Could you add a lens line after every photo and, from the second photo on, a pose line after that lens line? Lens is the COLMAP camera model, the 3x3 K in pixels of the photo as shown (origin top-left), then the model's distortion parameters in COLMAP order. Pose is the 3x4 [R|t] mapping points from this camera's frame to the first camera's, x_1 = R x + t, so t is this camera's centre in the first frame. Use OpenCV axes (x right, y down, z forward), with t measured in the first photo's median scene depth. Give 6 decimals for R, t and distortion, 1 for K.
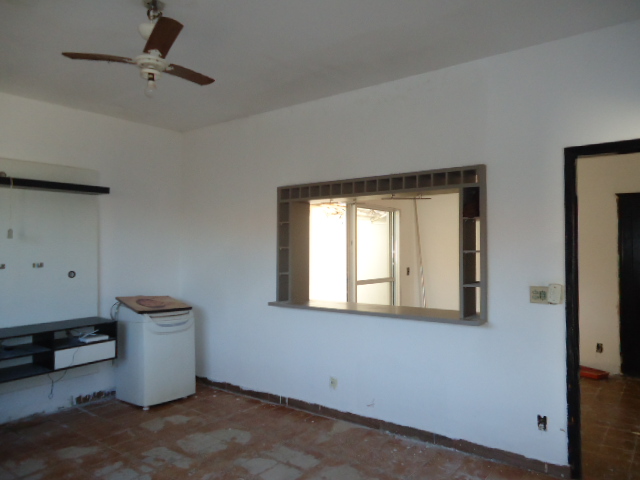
lens RADIAL K [[469.4, 0, 321.9], [0, 469.4, 238.5], [0, 0, 1]] dist [0.000725, 0.003975]
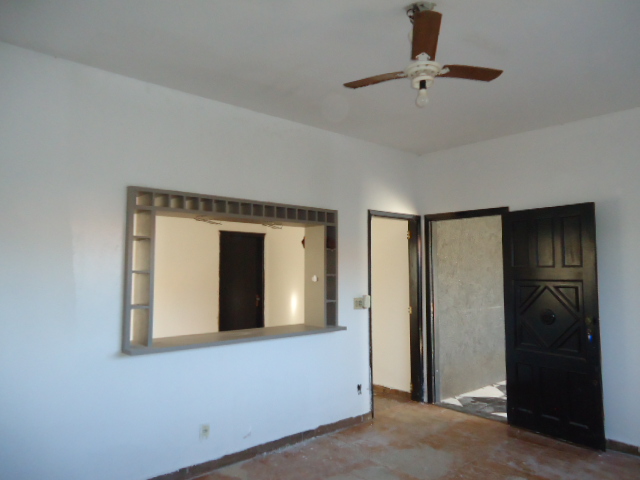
lens RADIAL K [[469.4, 0, 321.1], [0, 469.4, 240.8], [0, 0, 1]] dist [0.000725, 0.003975]
pose [[0.188442, 0.065537, 0.979895, -0.879980], [-0.016488, 0.997841, -0.063566, 0.014666], [-0.981946, -0.004178, 0.189116, 0.701821]]
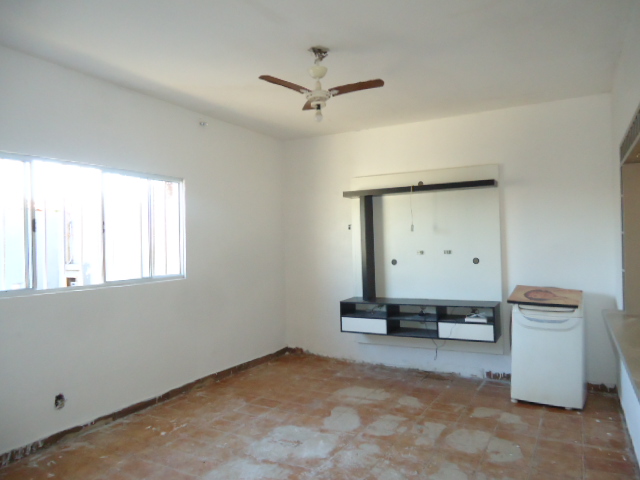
lens RADIAL K [[469.4, 0, 320.8], [0, 469.4, 240.5], [0, 0, 1]] dist [0.000725, 0.003975]
pose [[0.148677, -0.007327, -0.988859, 0.610355], [0.039042, 0.999236, -0.001533, 0.016749], [0.988115, -0.038379, 0.148850, 0.535997]]
